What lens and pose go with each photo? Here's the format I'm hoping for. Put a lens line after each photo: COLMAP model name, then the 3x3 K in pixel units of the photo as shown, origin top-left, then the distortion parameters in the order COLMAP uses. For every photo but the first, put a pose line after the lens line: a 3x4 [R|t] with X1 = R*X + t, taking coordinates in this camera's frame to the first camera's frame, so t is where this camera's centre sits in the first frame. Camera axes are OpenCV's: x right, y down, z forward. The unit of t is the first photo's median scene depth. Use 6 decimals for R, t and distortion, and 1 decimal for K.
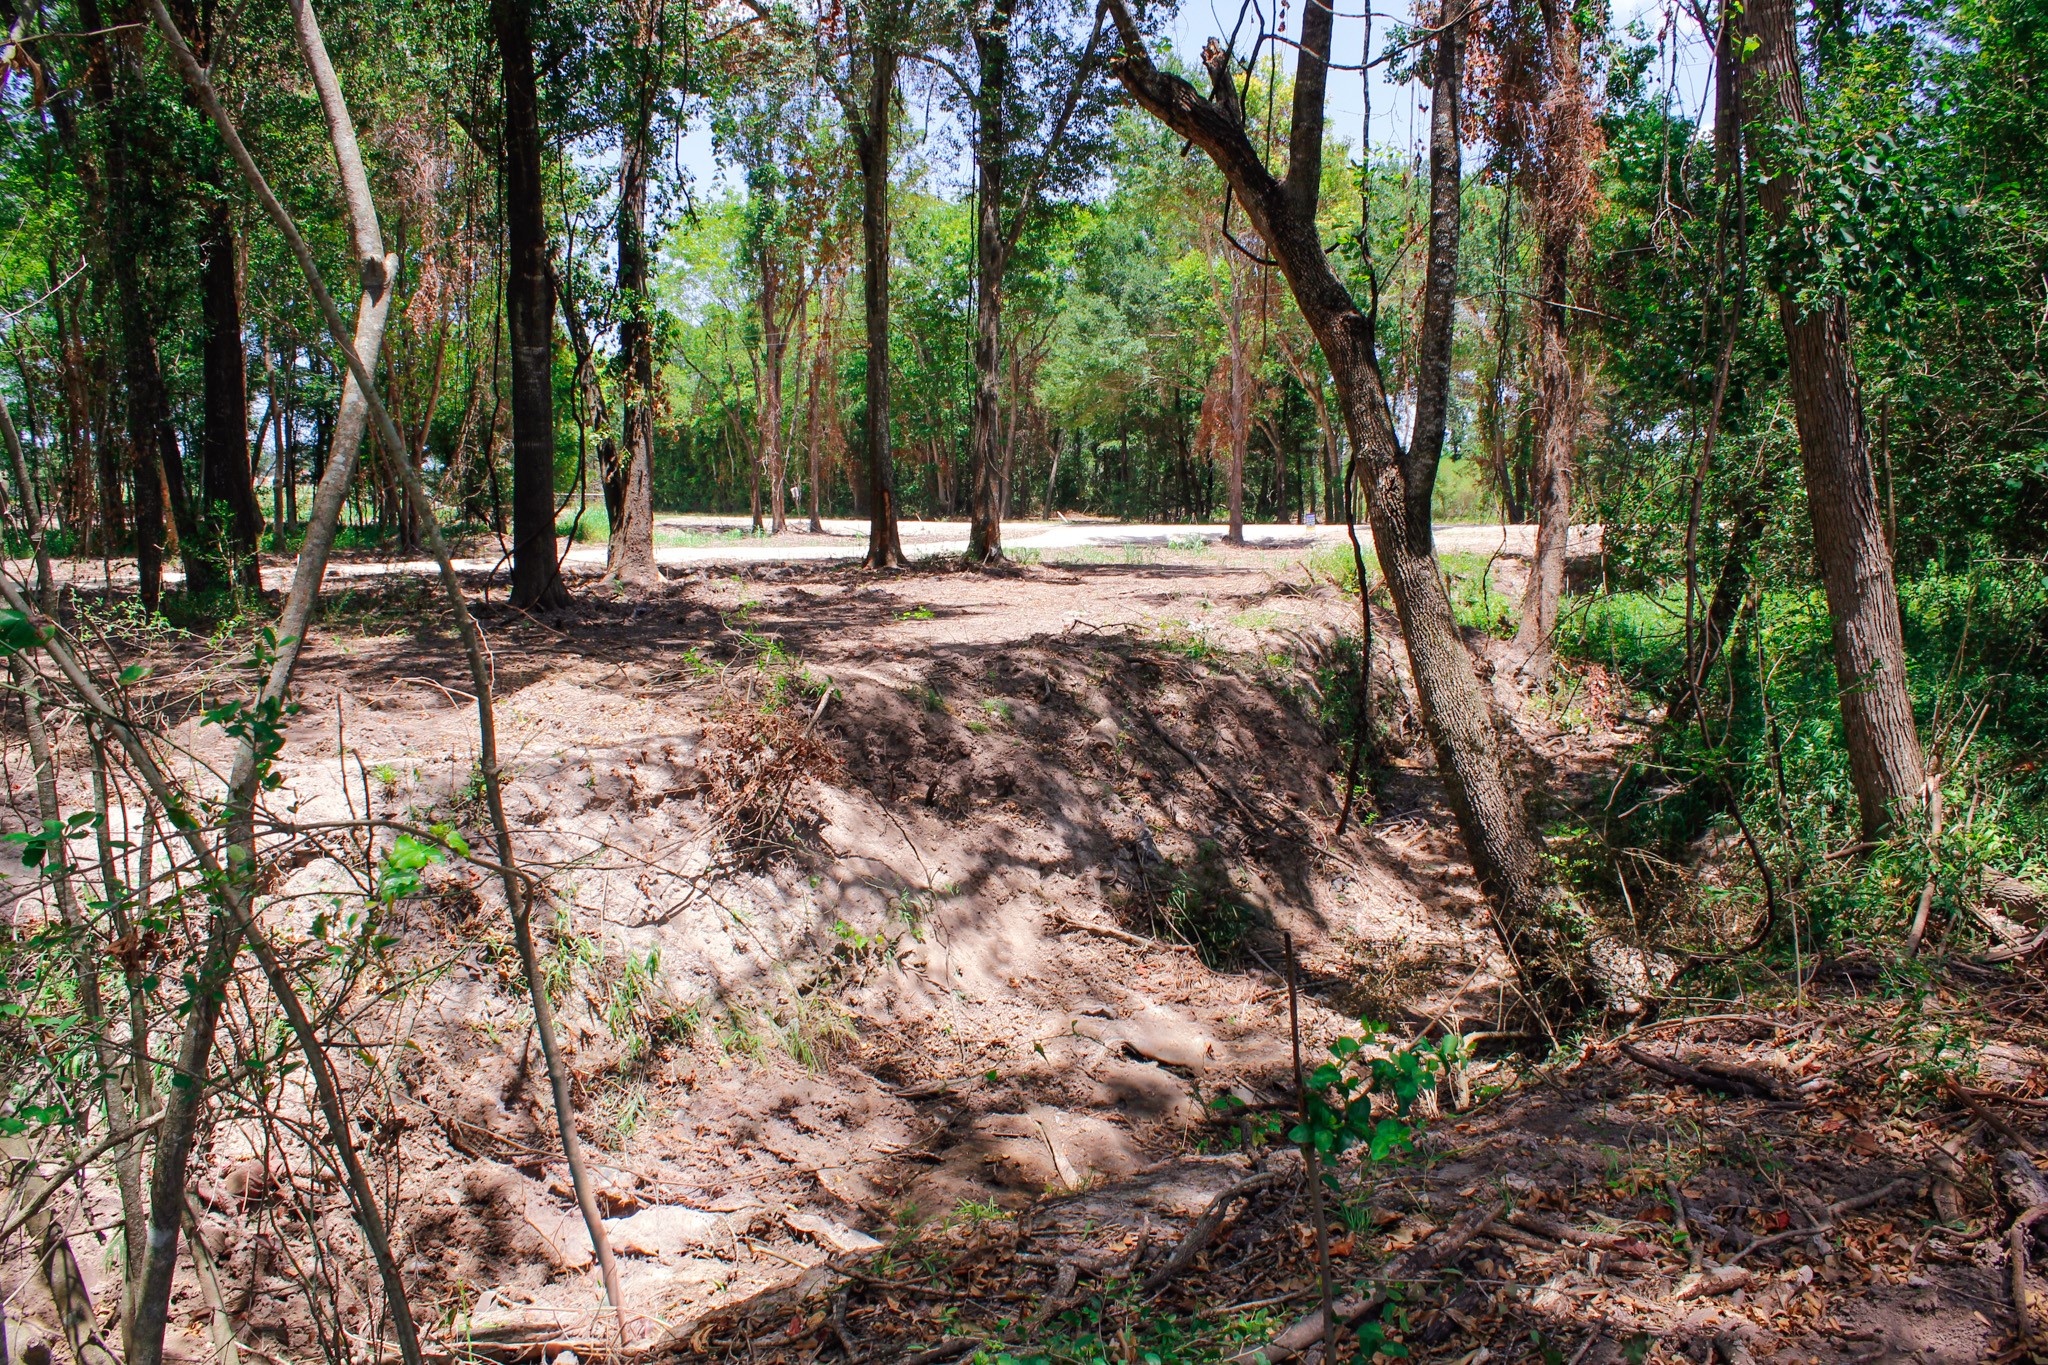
lens RADIAL K [[1801.8, 0, 1024.0], [0, 1801.8, 682.5], [0, 0, 1]] dist [-0.129211, 0.002774]
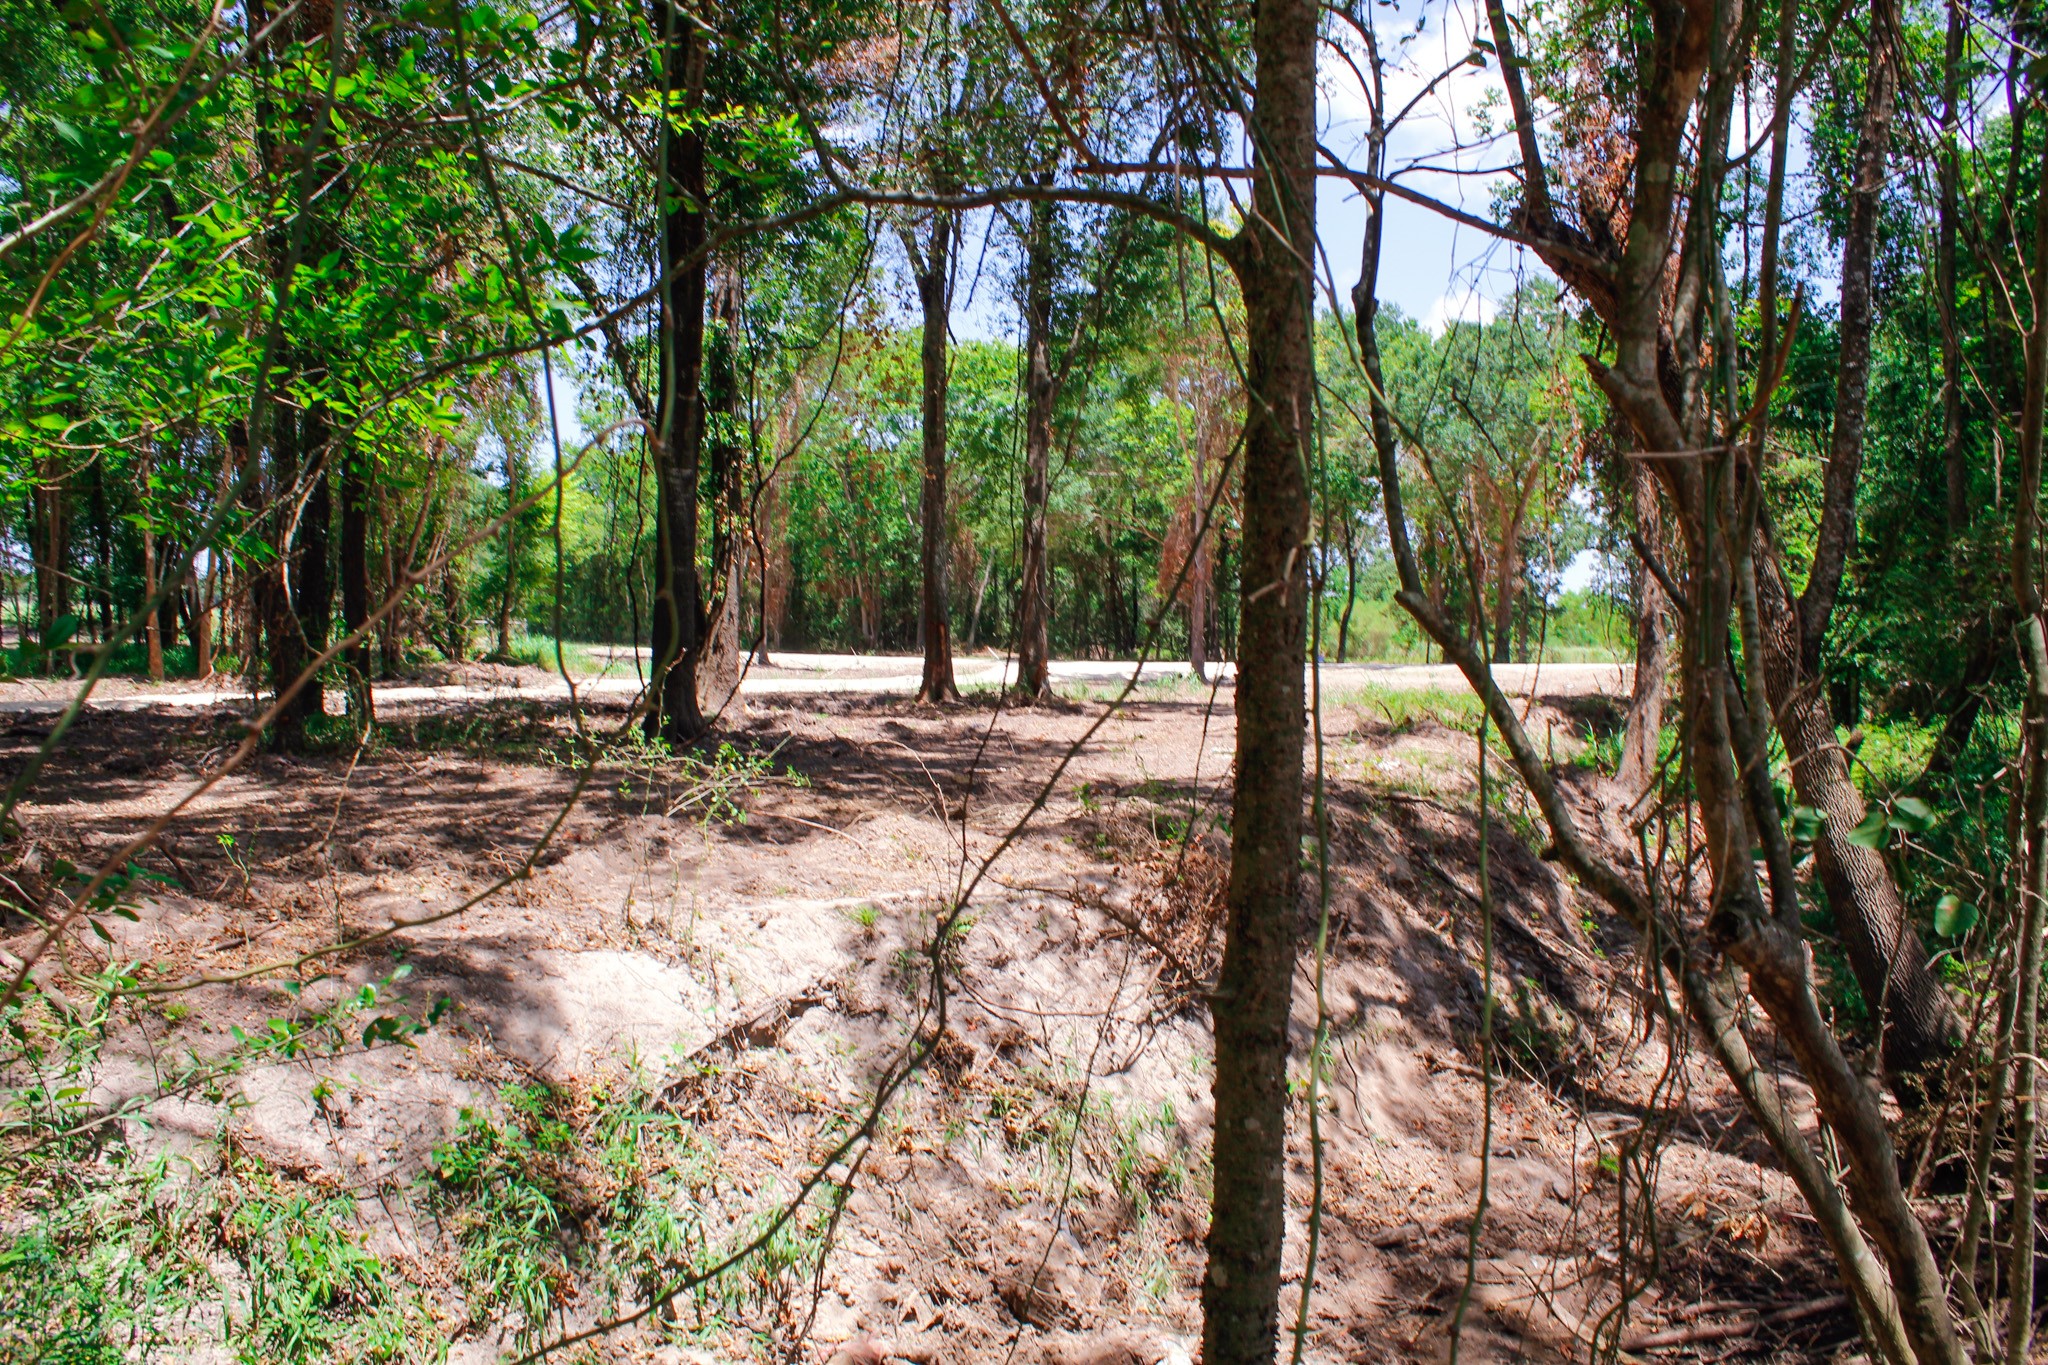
lens RADIAL K [[1801.8, 0, 1024.0], [0, 1801.8, 682.5], [0, 0, 1]] dist [-0.129211, 0.002774]
pose [[0.995210, 0.011389, 0.097091, -0.140726], [-0.004025, 0.997123, -0.075699, 0.000131], [-0.097674, 0.074946, 0.992392, 0.017025]]
